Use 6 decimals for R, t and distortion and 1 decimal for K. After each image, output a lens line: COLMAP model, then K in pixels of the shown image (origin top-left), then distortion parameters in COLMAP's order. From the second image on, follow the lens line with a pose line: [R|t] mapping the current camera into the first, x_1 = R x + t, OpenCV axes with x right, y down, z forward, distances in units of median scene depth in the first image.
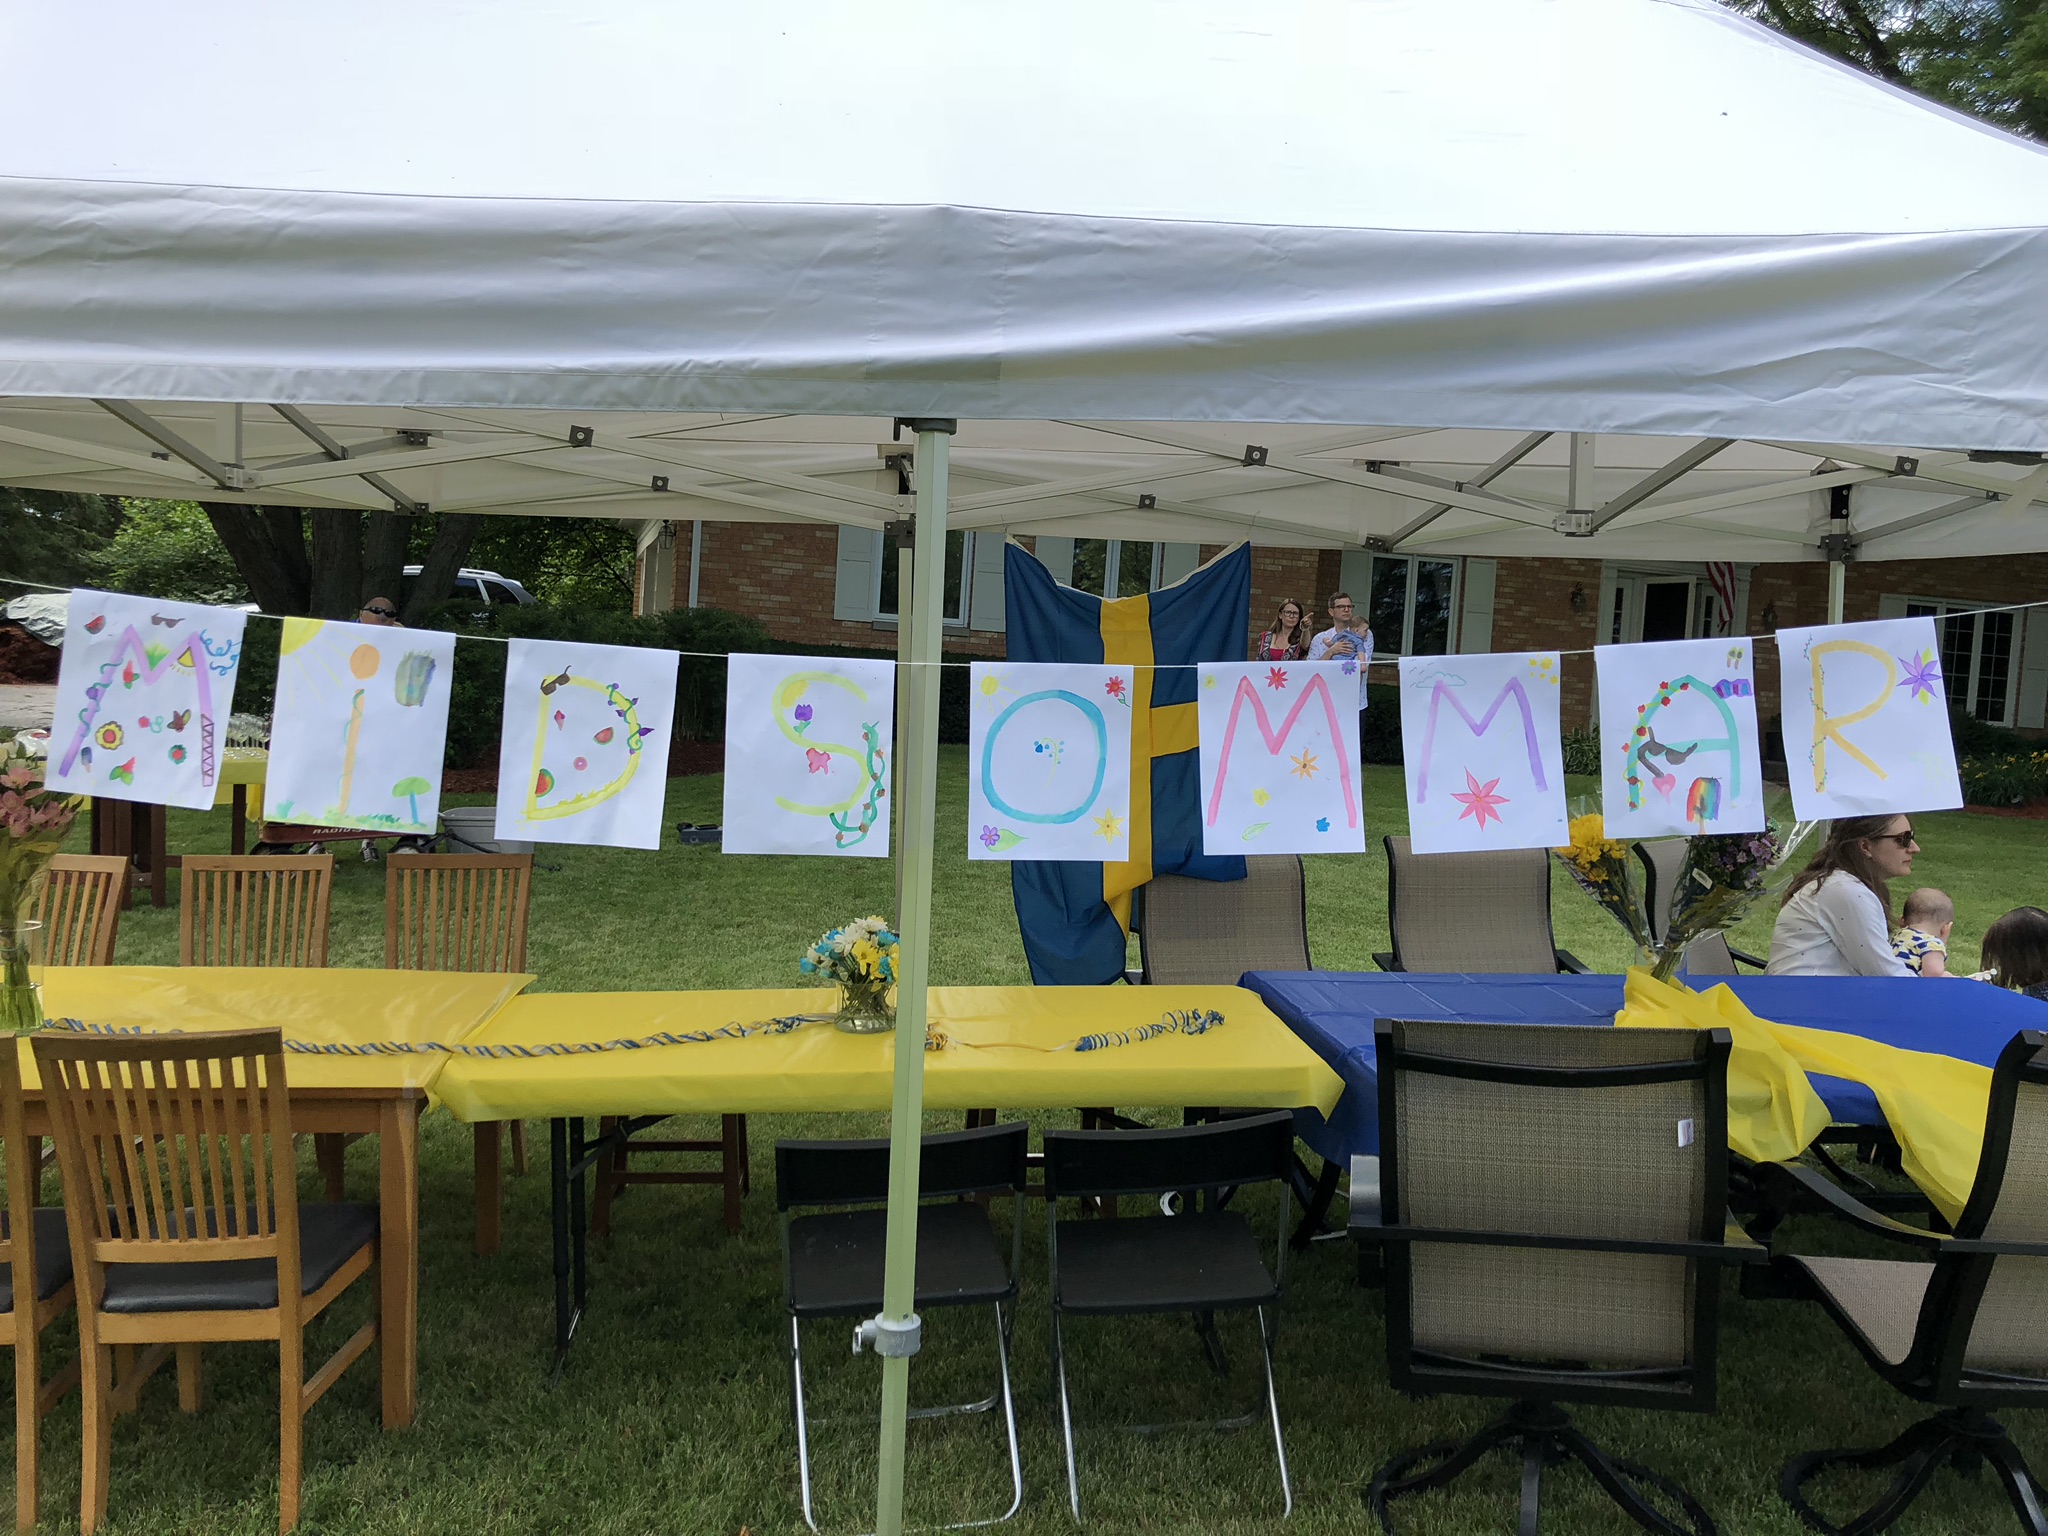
lens RADIAL K [[1667.7, 0, 1024.0], [0, 1667.7, 768.0], [0, 0, 1]] dist [0.025223, -0.018720]
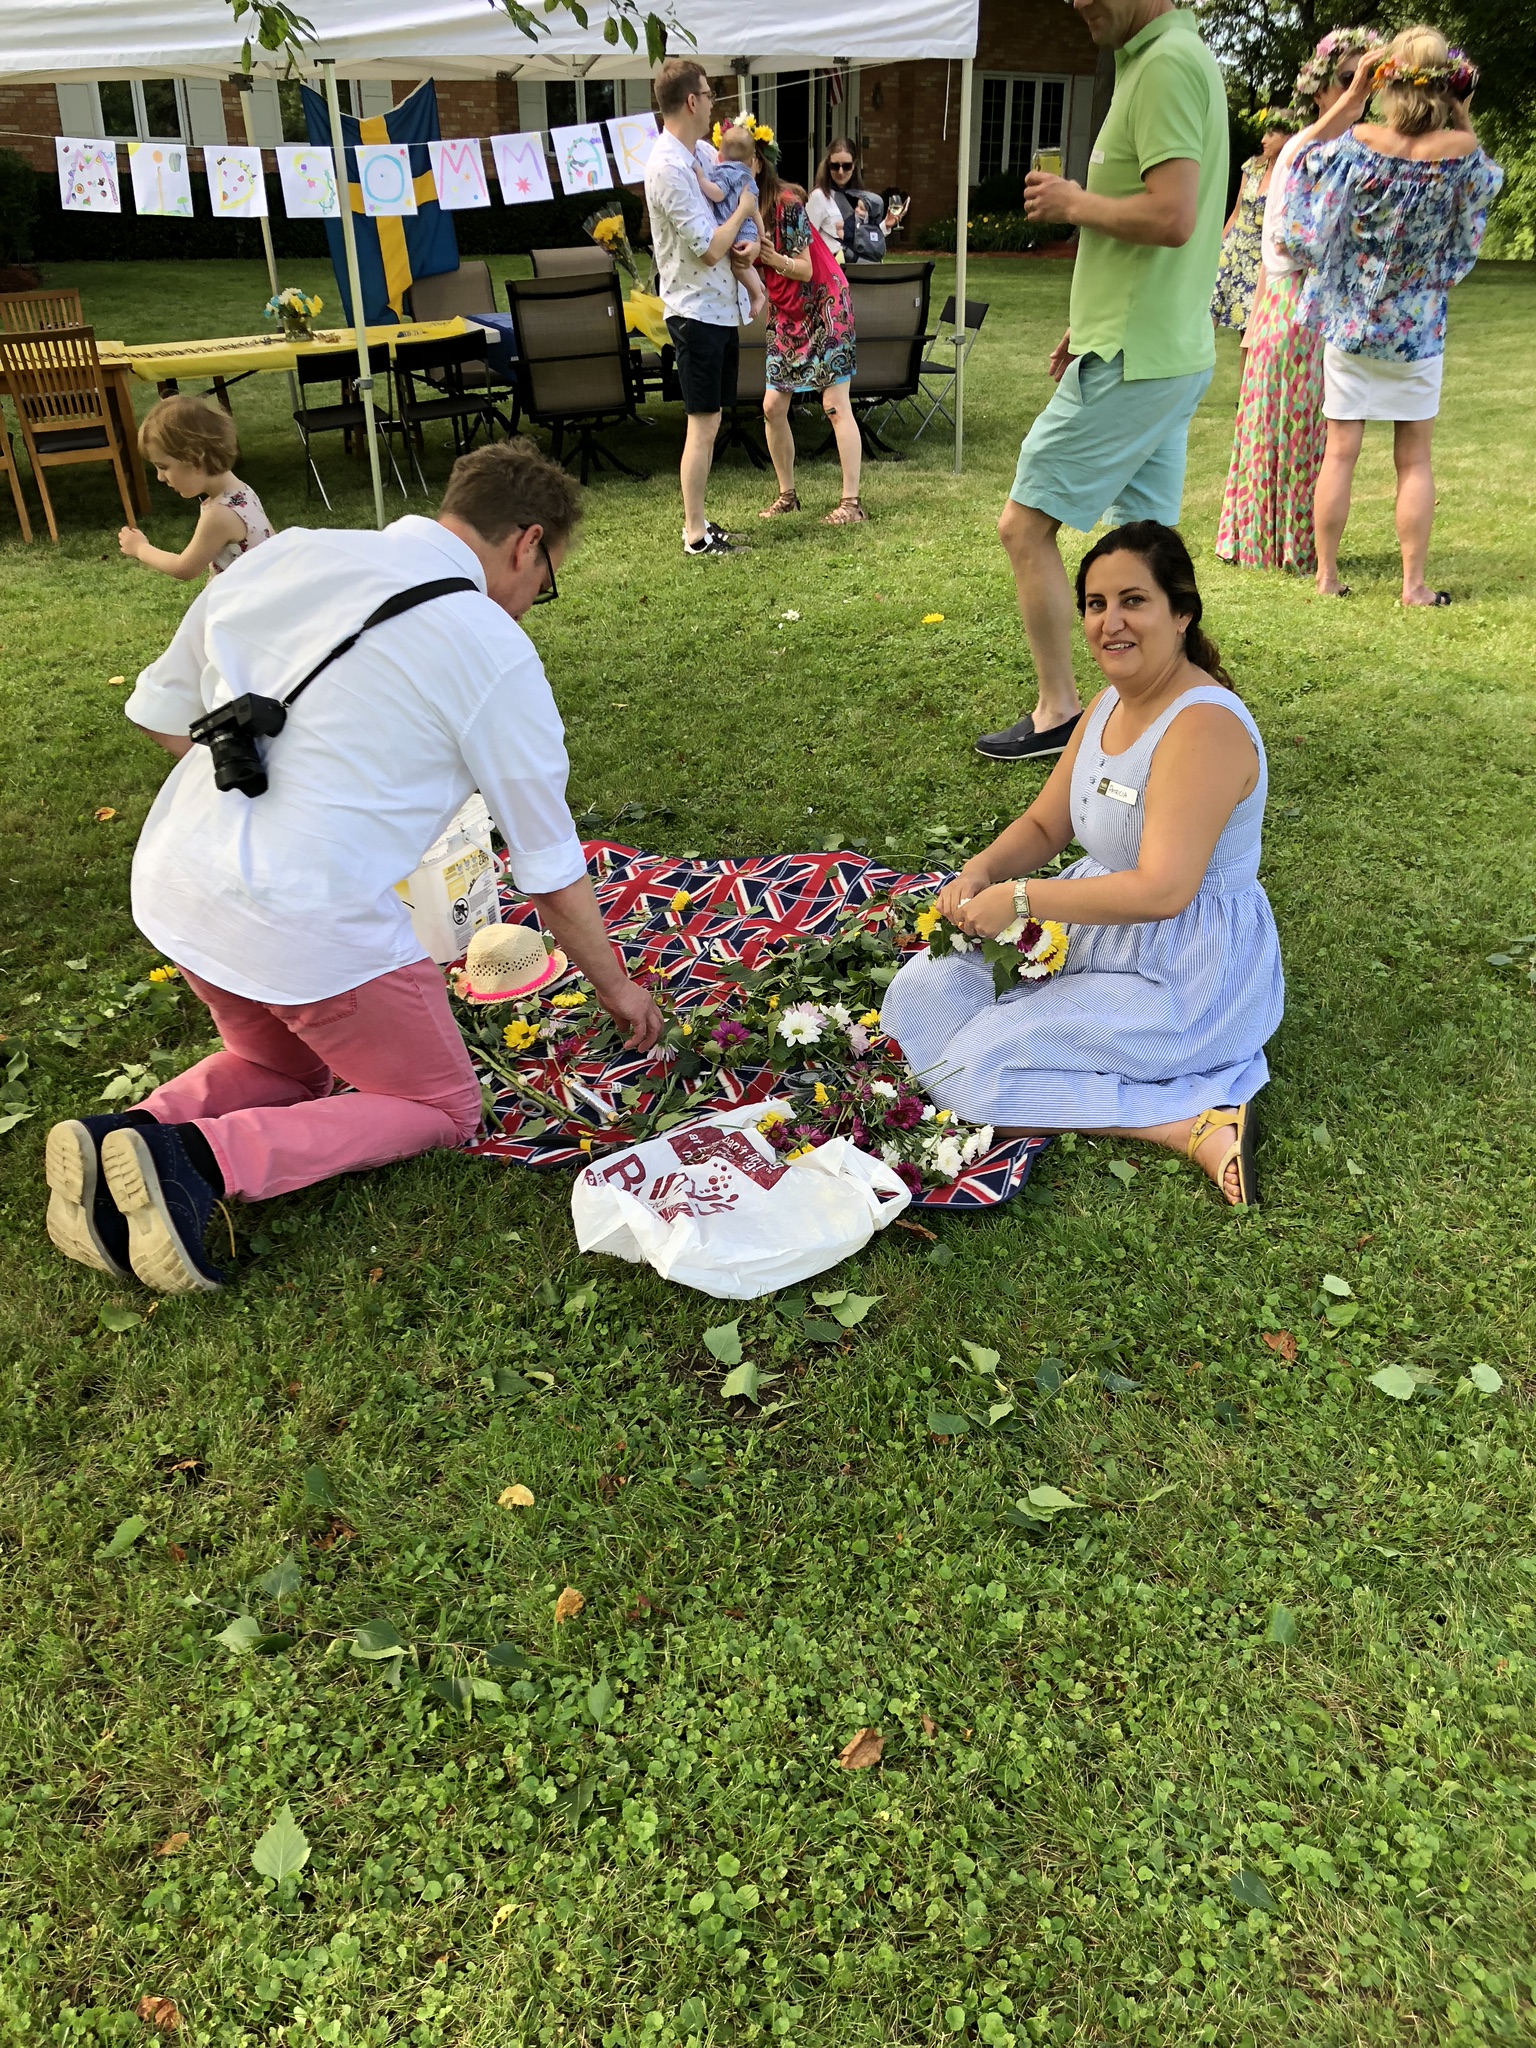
lens RADIAL K [[1667.7, 0, 766.2], [0, 1667.7, 1002.6], [0, 0, 1]] dist [0.025223, -0.018720]
pose [[0.954704, -0.183042, 0.234598, -0.330952], [0.079054, 0.916105, 0.393067, 0.234959], [-0.286864, -0.356716, 0.889079, -2.619007]]
